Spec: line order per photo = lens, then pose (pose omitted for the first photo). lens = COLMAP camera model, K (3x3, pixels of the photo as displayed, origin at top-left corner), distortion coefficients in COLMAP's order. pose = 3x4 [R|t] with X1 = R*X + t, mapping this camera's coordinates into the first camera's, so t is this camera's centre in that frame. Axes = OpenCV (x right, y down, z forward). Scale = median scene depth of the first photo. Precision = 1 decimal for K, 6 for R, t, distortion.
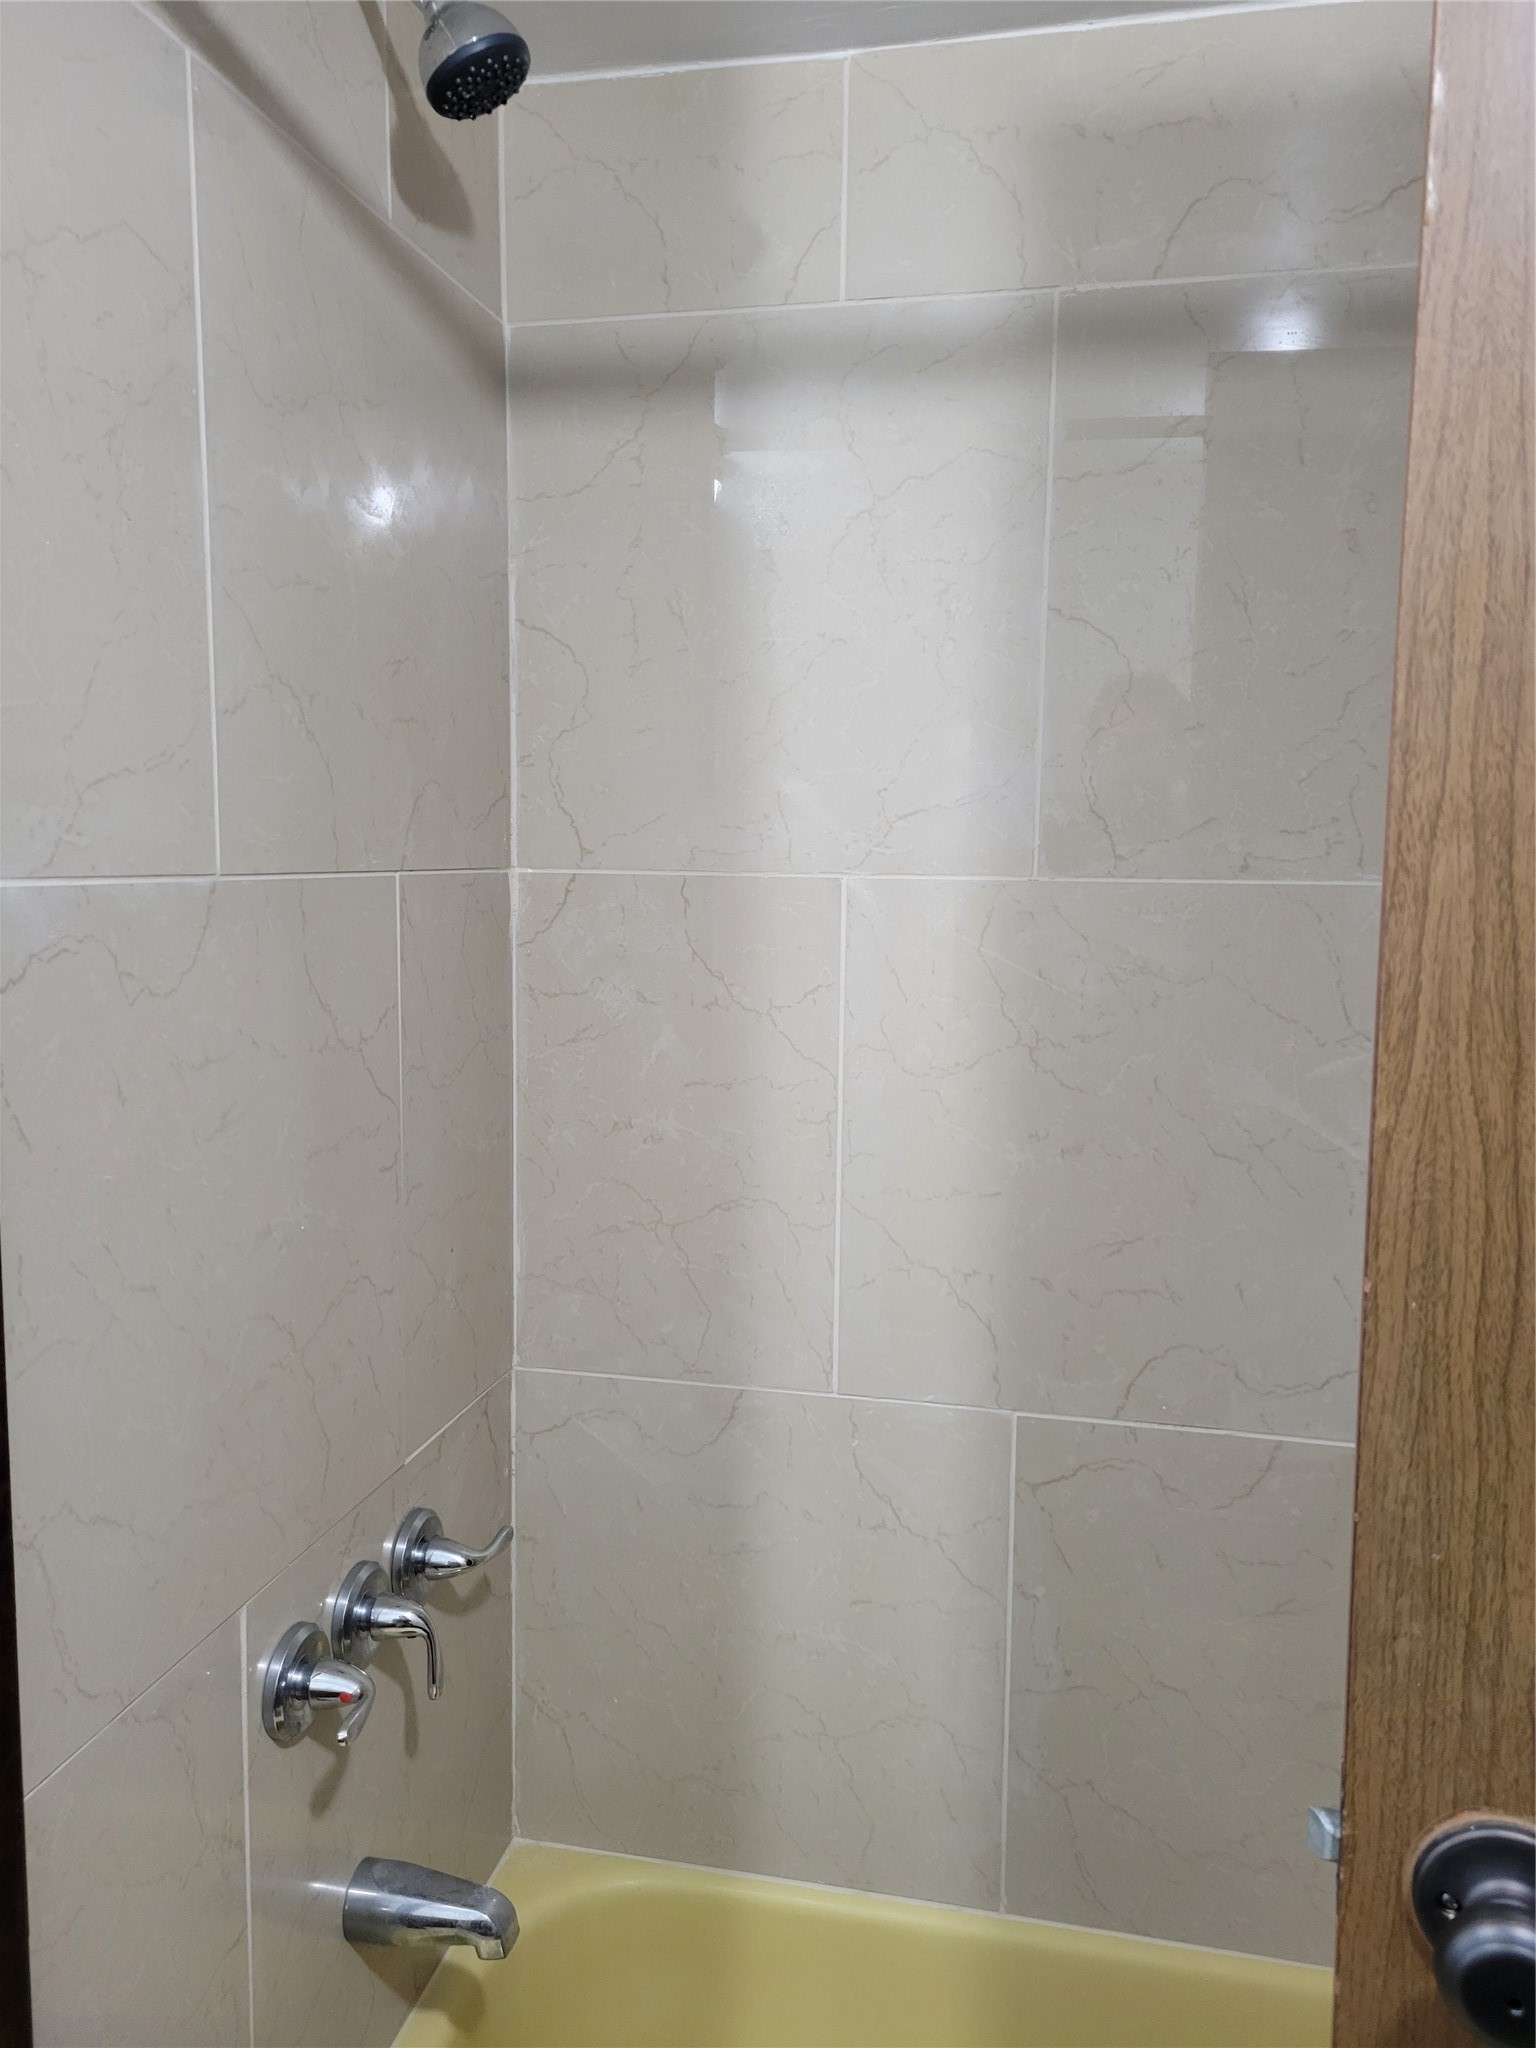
lens RADIAL K [[1523.9, 0, 769.0], [0, 1523.9, 1026.3], [0, 0, 1]] dist [0.046721, -0.026943]
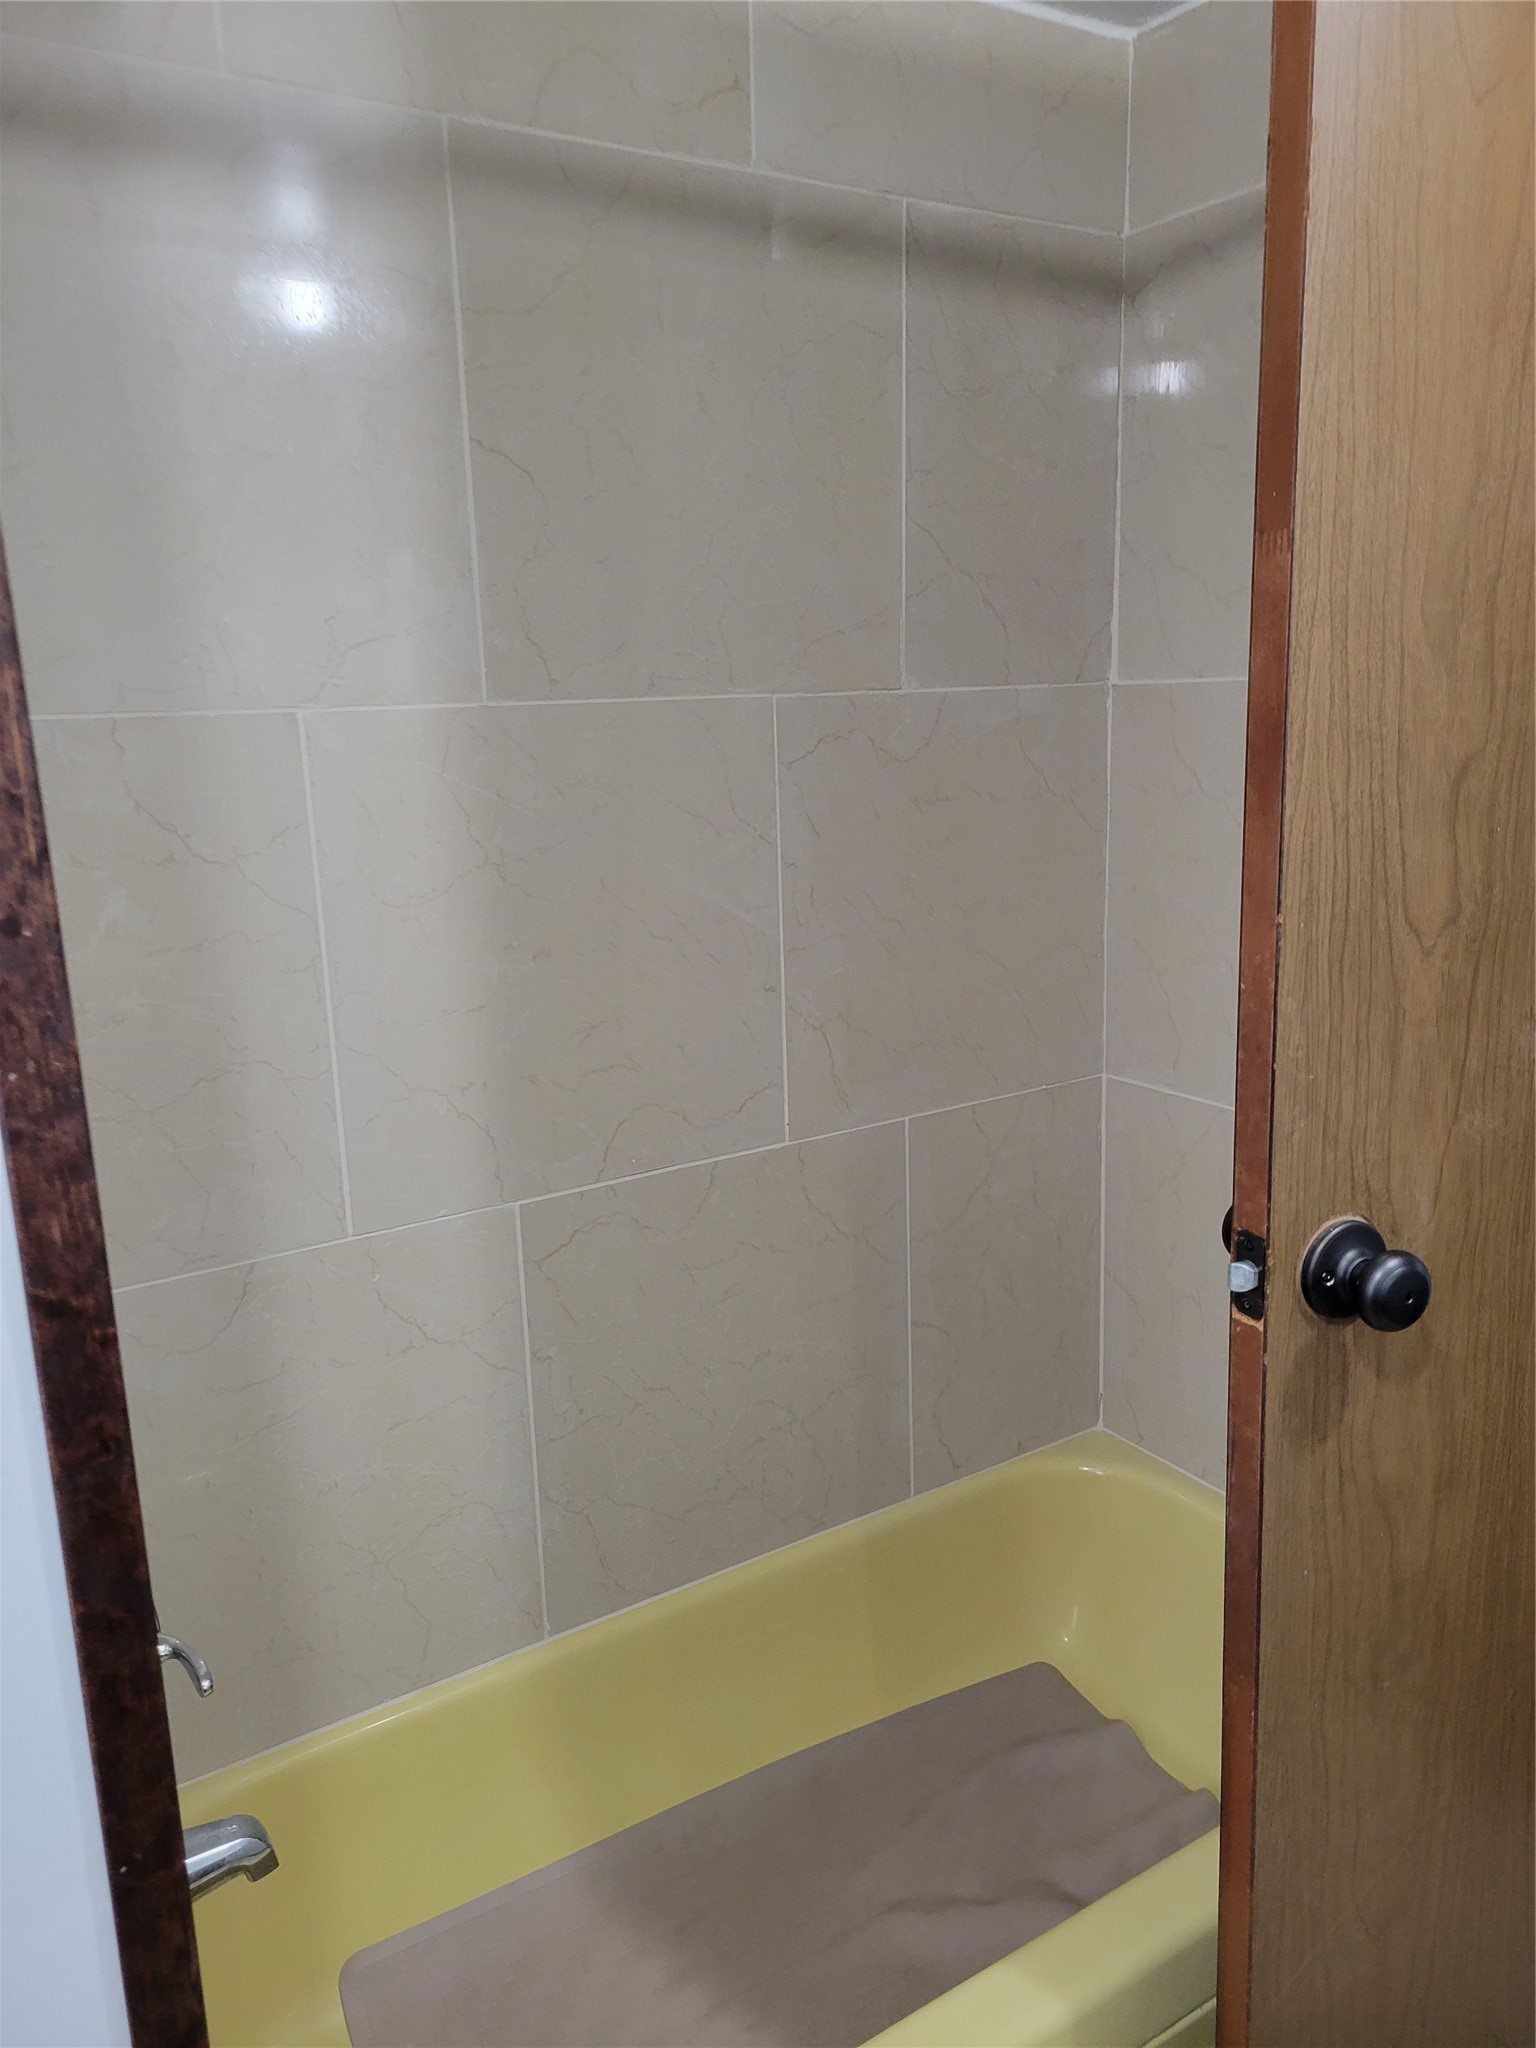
lens RADIAL K [[1523.9, 0, 769.6], [0, 1523.9, 1026.6], [0, 0, 1]] dist [0.046721, -0.026943]
pose [[0.707461, -0.185873, 0.681873, -0.462880], [0.121298, 0.982414, 0.141948, -0.003858], [-0.696266, -0.017713, 0.717566, 0.101563]]
